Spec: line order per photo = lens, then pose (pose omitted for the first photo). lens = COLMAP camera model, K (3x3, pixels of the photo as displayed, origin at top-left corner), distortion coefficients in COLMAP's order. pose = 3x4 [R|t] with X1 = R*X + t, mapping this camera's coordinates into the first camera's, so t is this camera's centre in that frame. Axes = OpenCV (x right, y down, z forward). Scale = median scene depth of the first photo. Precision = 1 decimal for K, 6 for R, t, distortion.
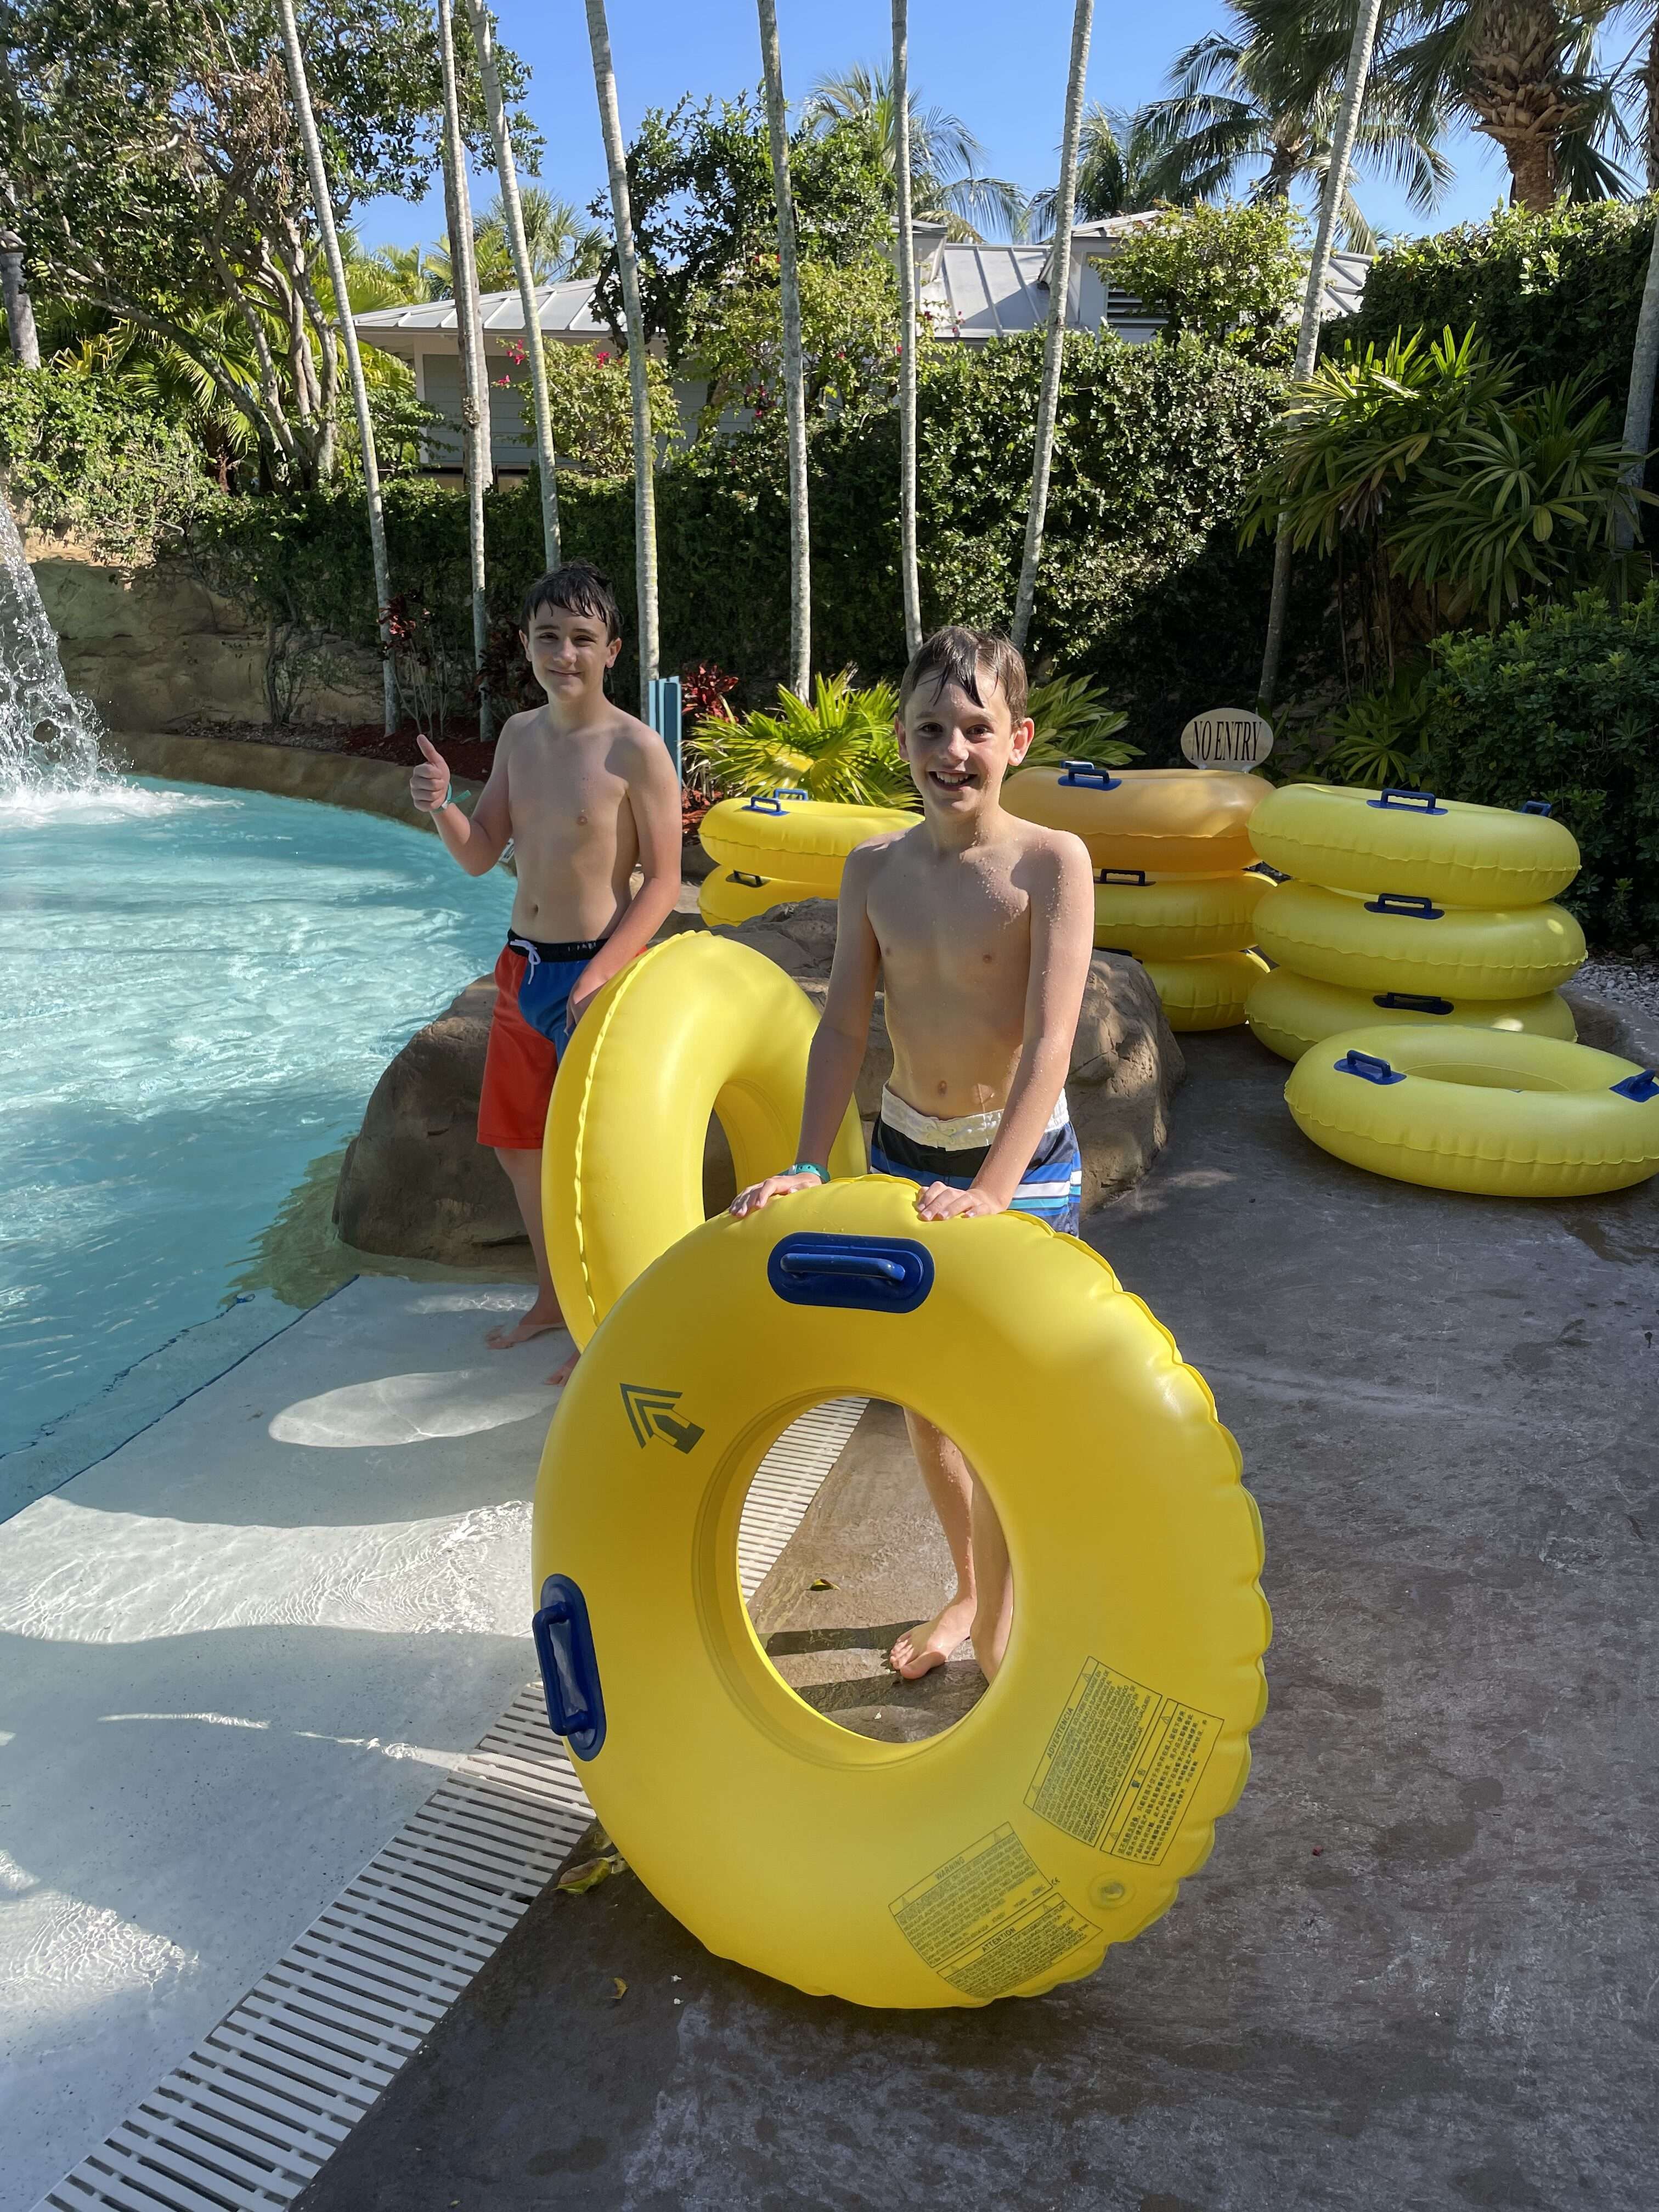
lens RADIAL K [[1693.5, 0, 833.9], [0, 1693.5, 1096.7], [0, 0, 1]] dist [-0.003445, -0.003008]
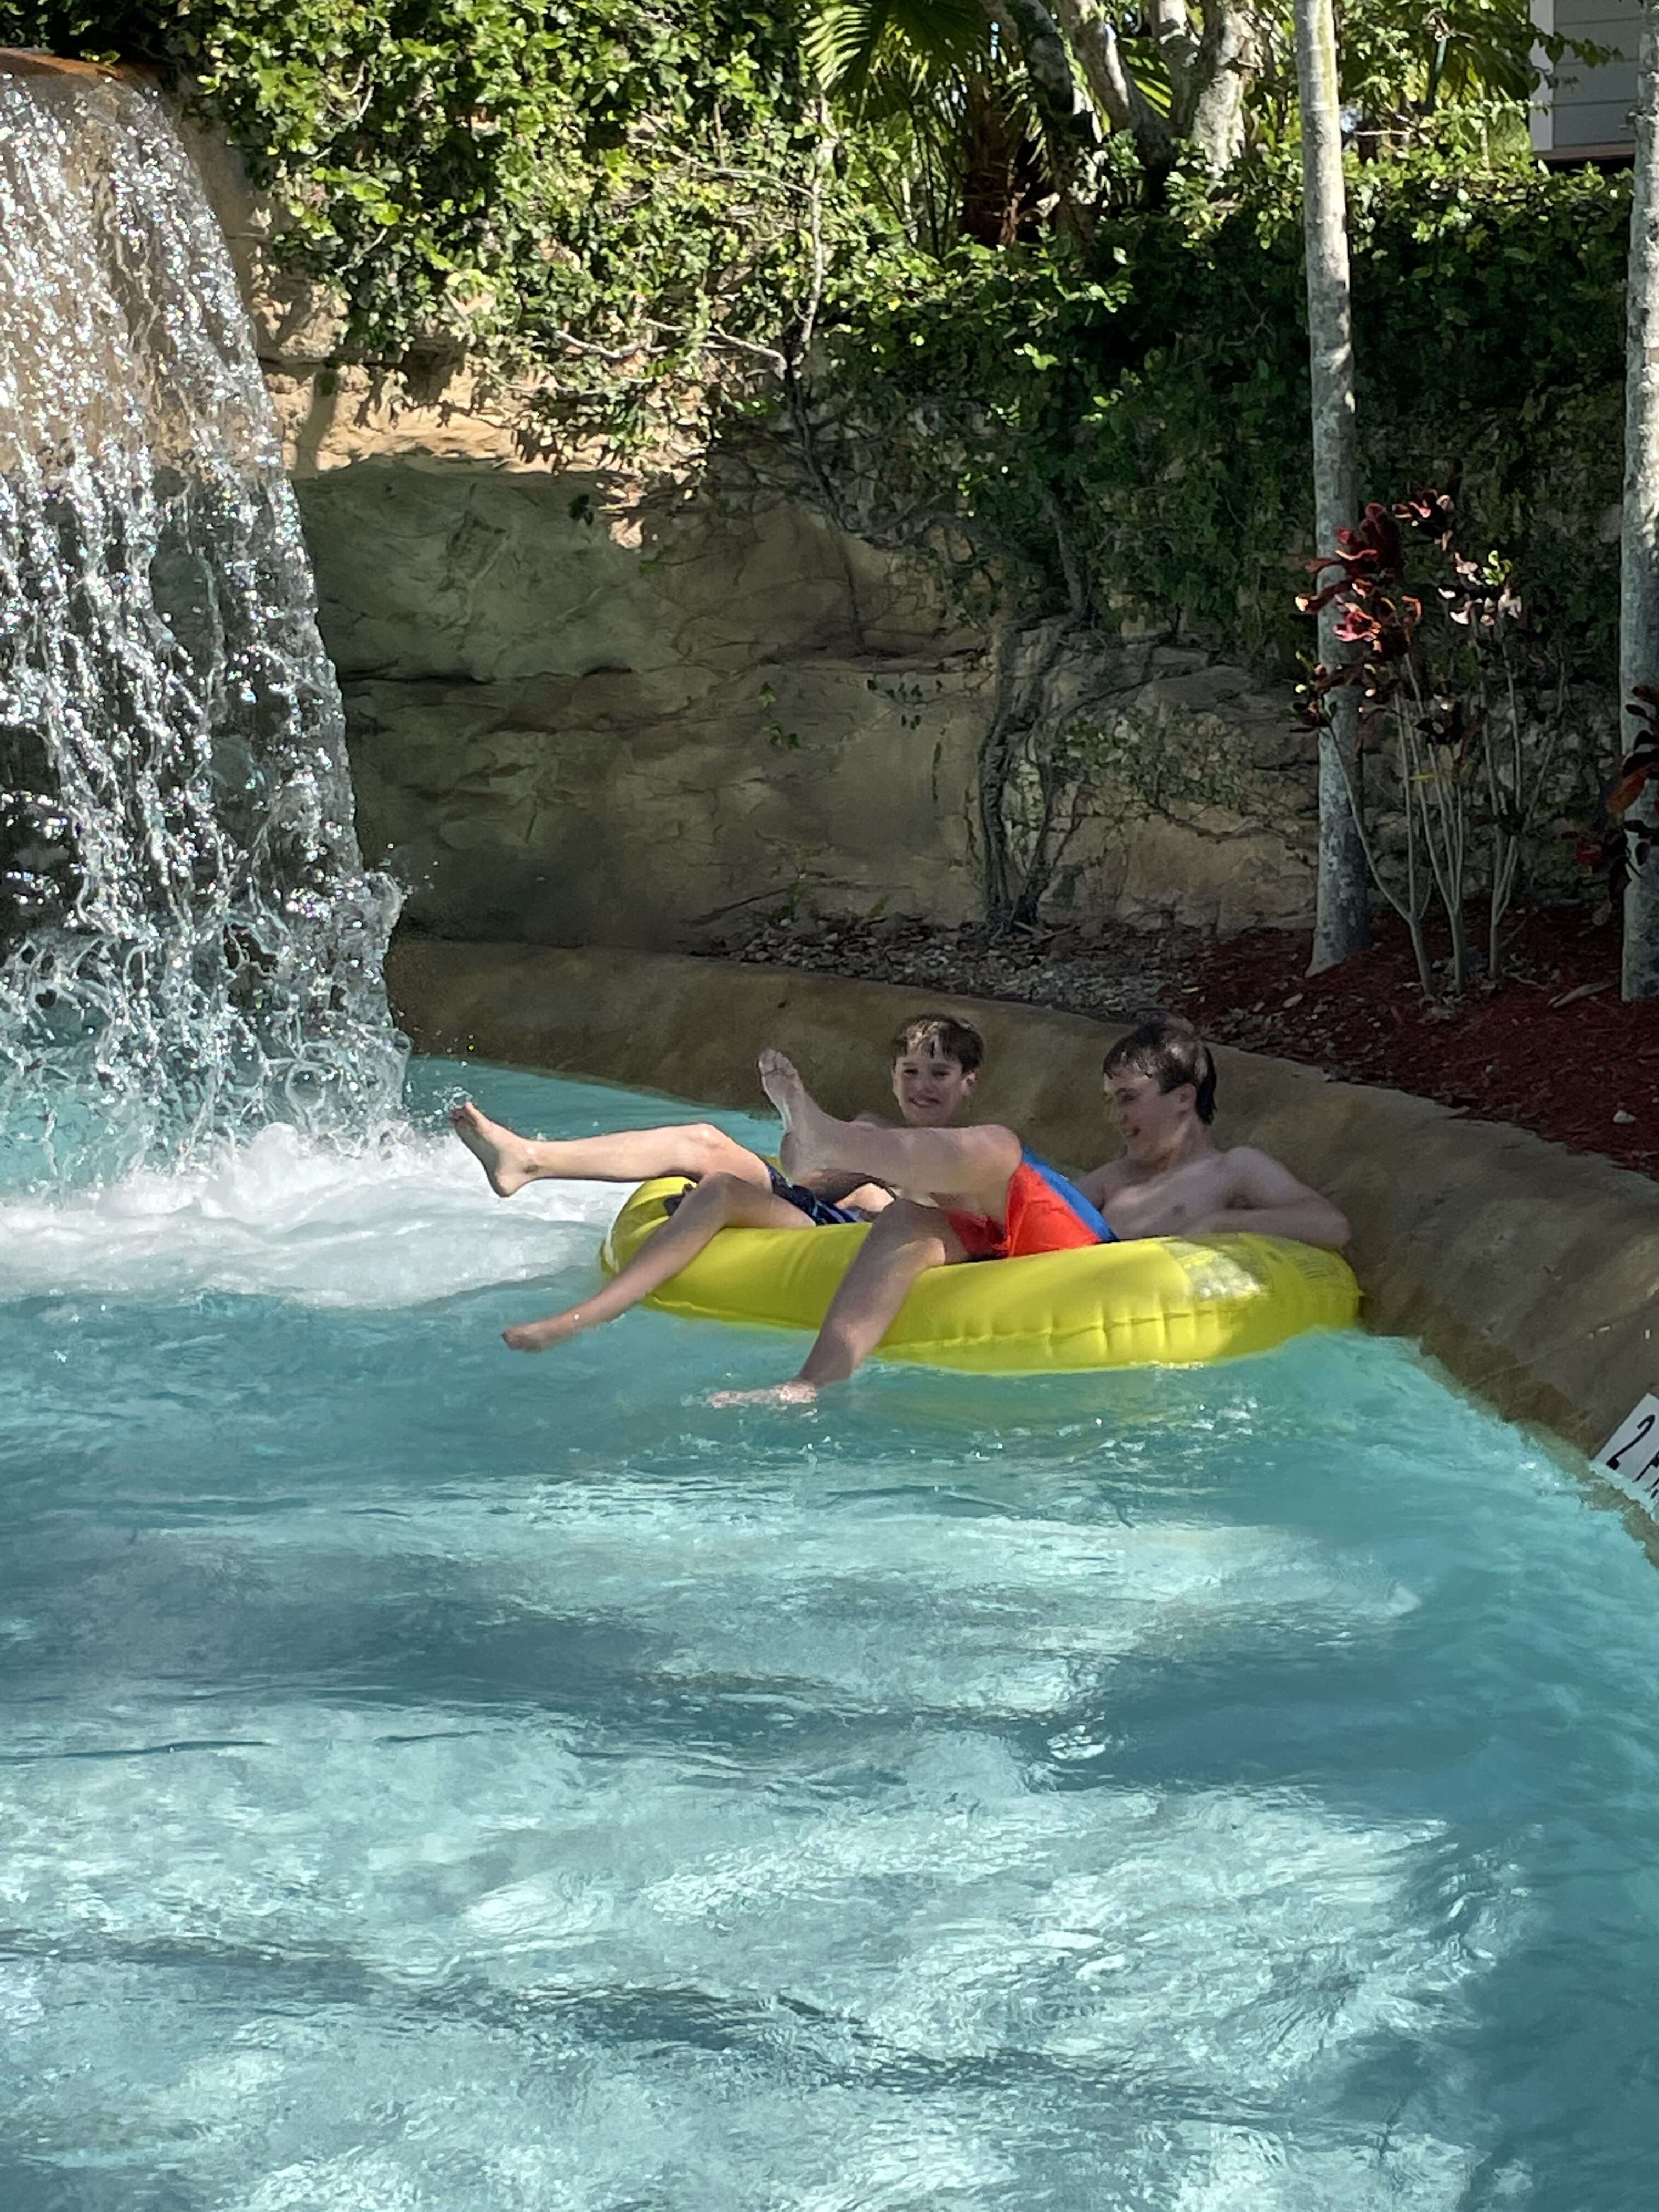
lens RADIAL K [[4226.8, 0, 834.3], [0, 4226.8, 1107.8], [0, 0, 1]] dist [0.238633, 0.000000]
pose [[0.921084, 0.010548, -0.389221, -0.045103], [-0.069544, 0.988016, -0.137800, -0.073887], [0.383103, 0.153994, 0.910779, 0.263345]]
